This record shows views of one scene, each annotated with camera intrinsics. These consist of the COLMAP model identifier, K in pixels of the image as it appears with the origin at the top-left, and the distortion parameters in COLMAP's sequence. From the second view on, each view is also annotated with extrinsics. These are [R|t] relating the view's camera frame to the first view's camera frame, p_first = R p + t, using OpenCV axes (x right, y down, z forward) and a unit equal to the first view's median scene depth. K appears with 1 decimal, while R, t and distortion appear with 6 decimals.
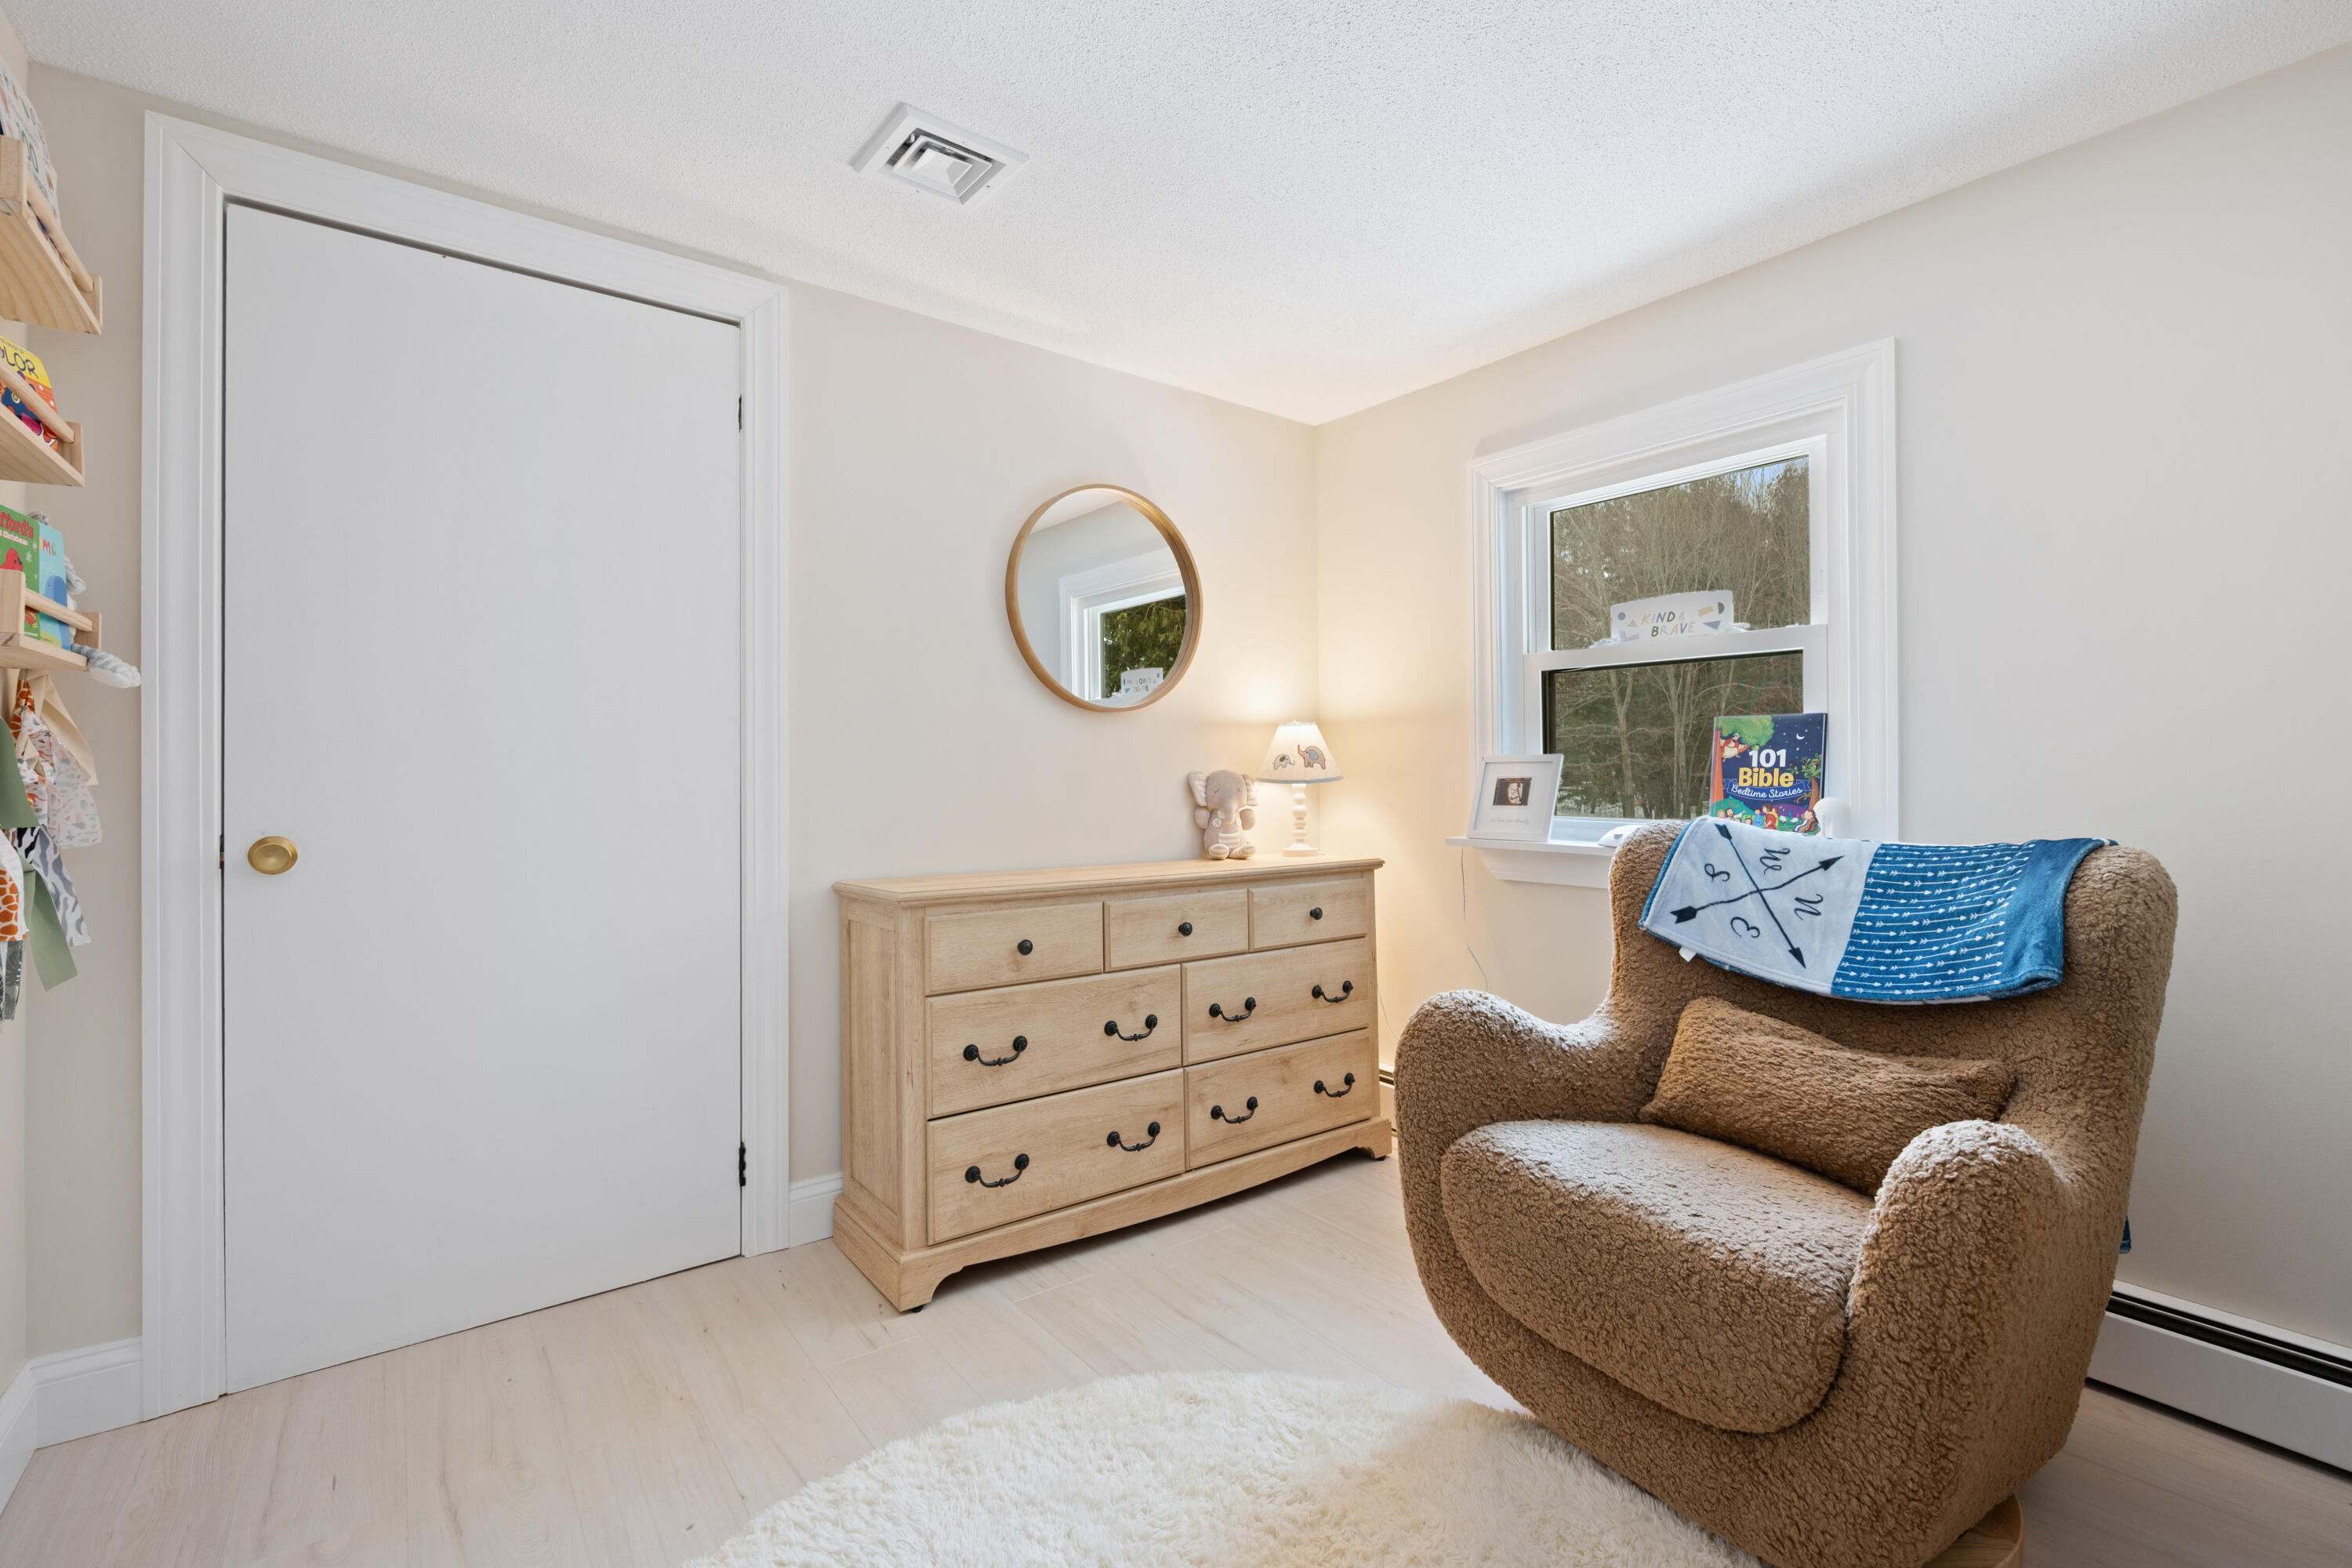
lens RADIAL K [[1050.0, 0, 1182.1], [0, 1050.0, 769.5], [0, 0, 1]] dist [0.001037, 0.000083]
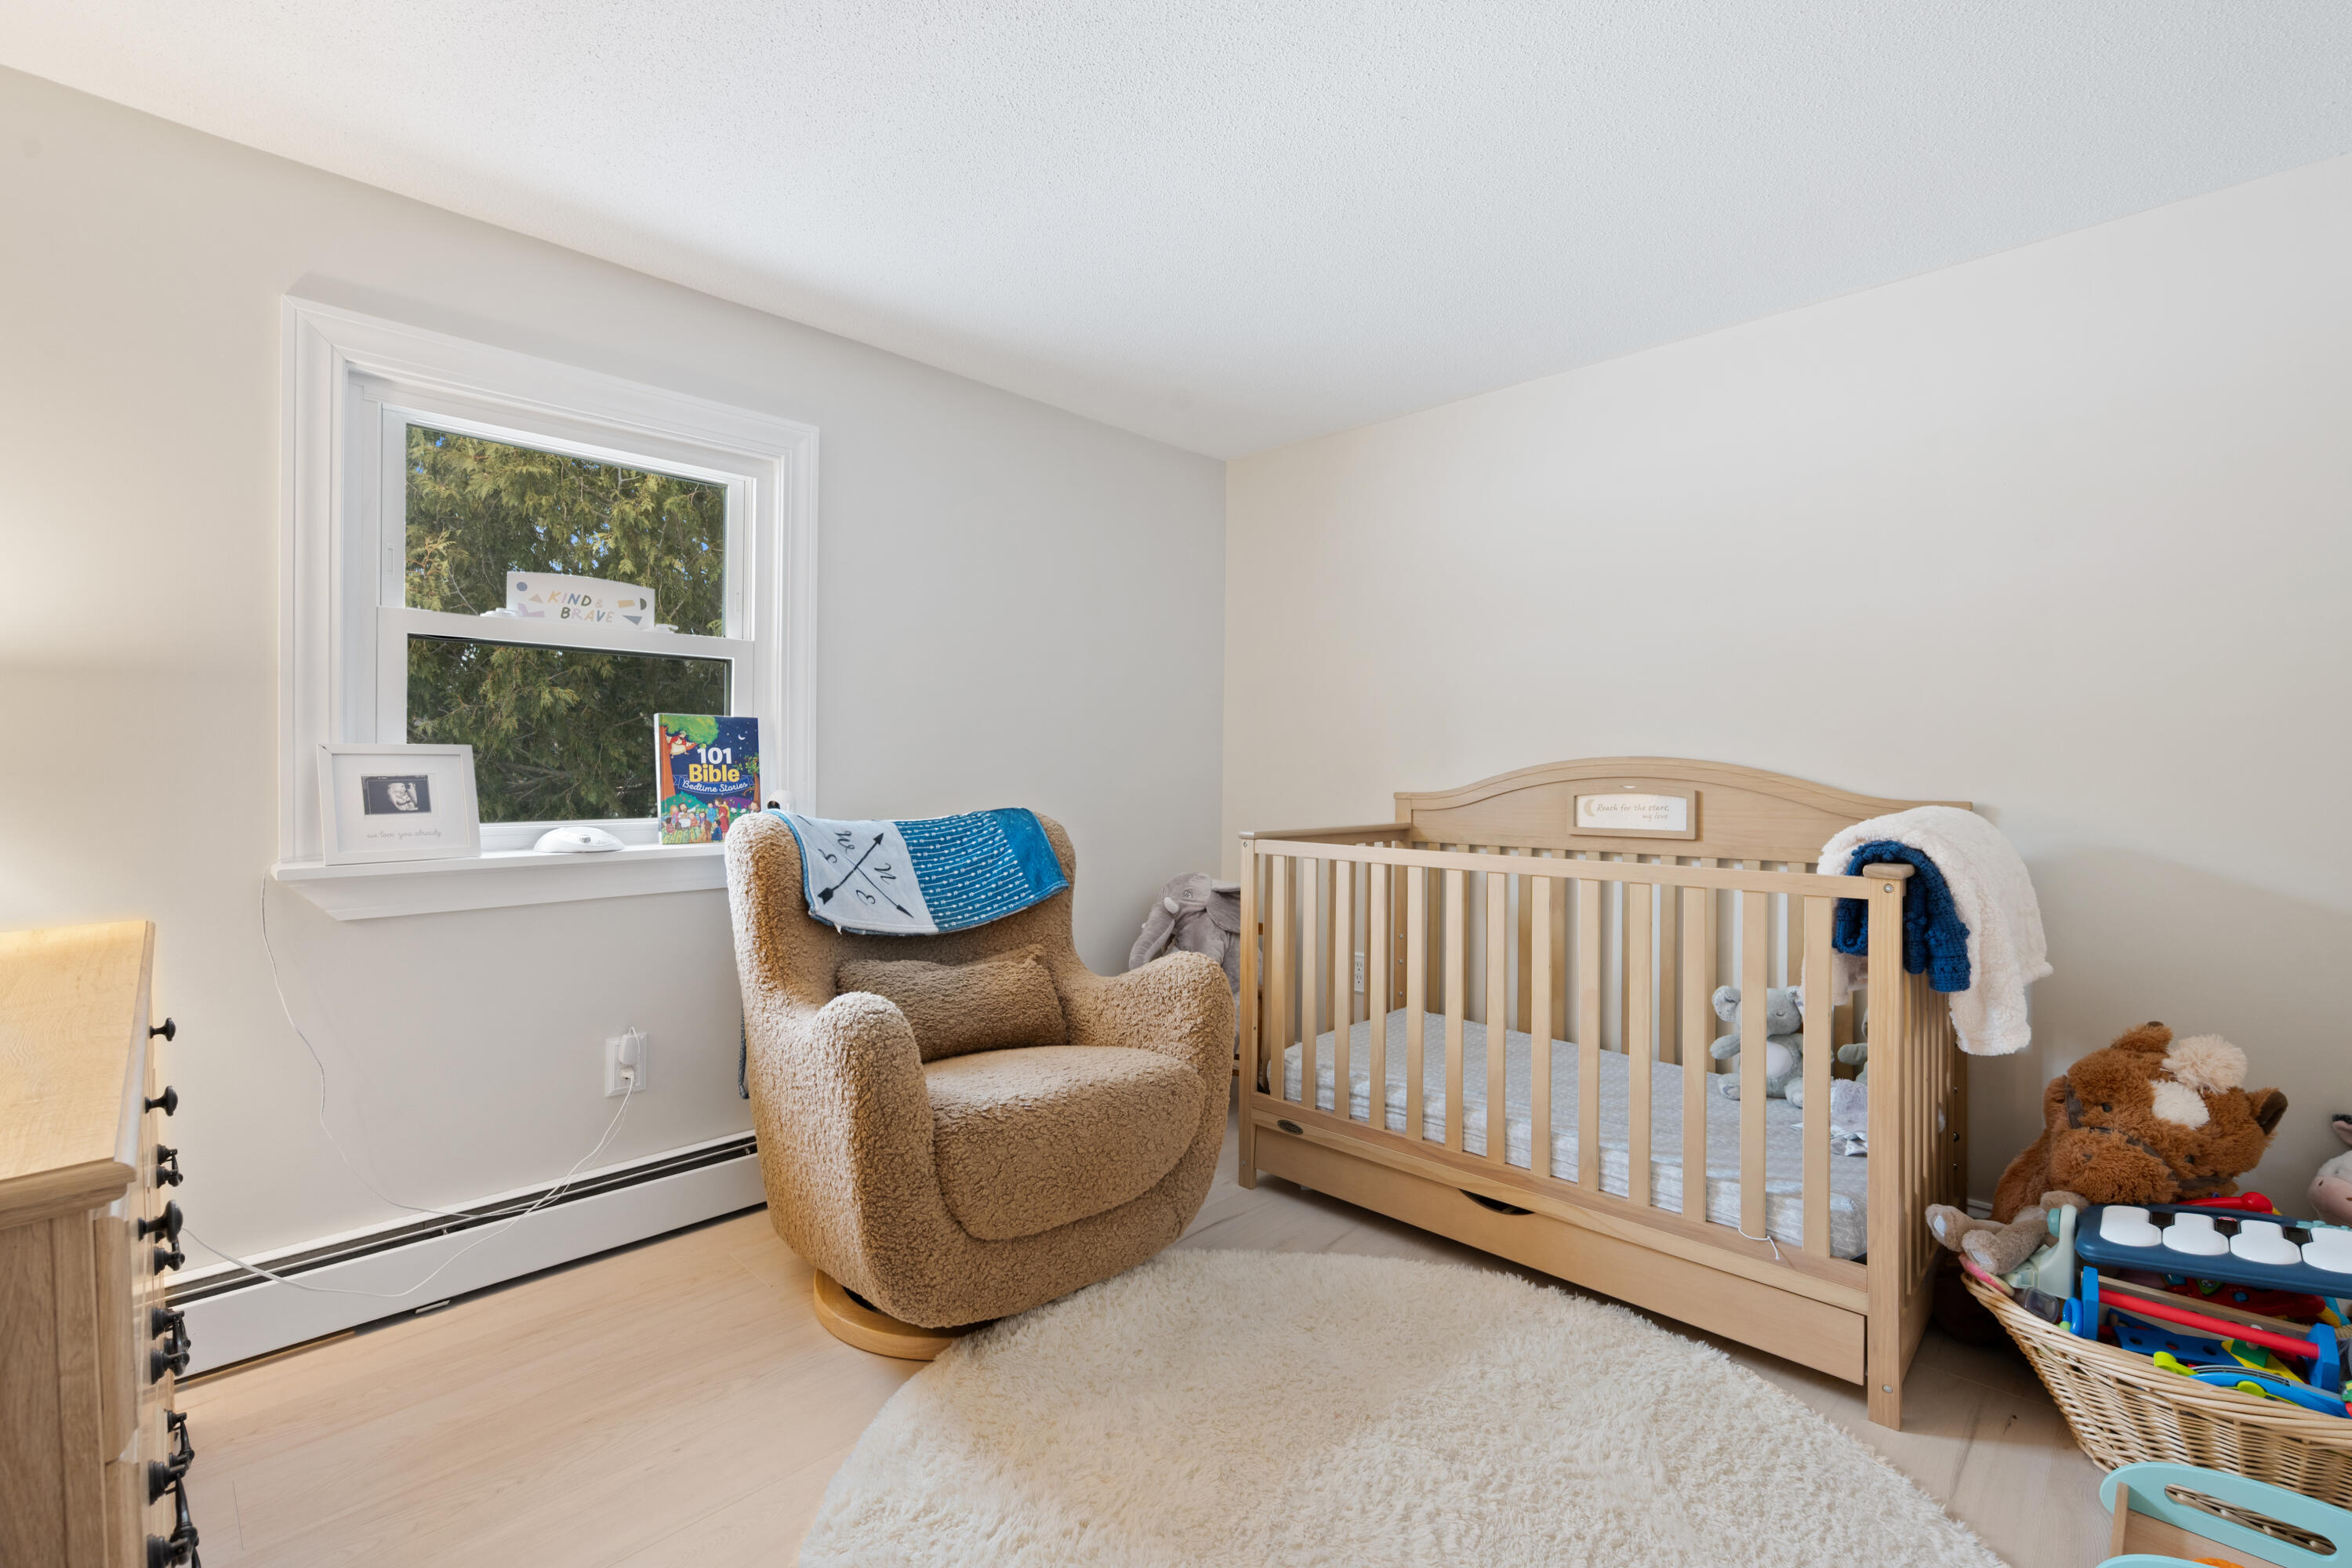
lens RADIAL K [[1050.0, 0, 1181.4], [0, 1050.0, 777.7], [0, 0, 1]] dist [0.001037, 0.000083]
pose [[-0.165071, -0.006867, 0.986258, -0.585272], [-0.002678, 0.999975, 0.006515, 0.003644], [-0.986278, -0.001566, -0.165085, 0.689092]]
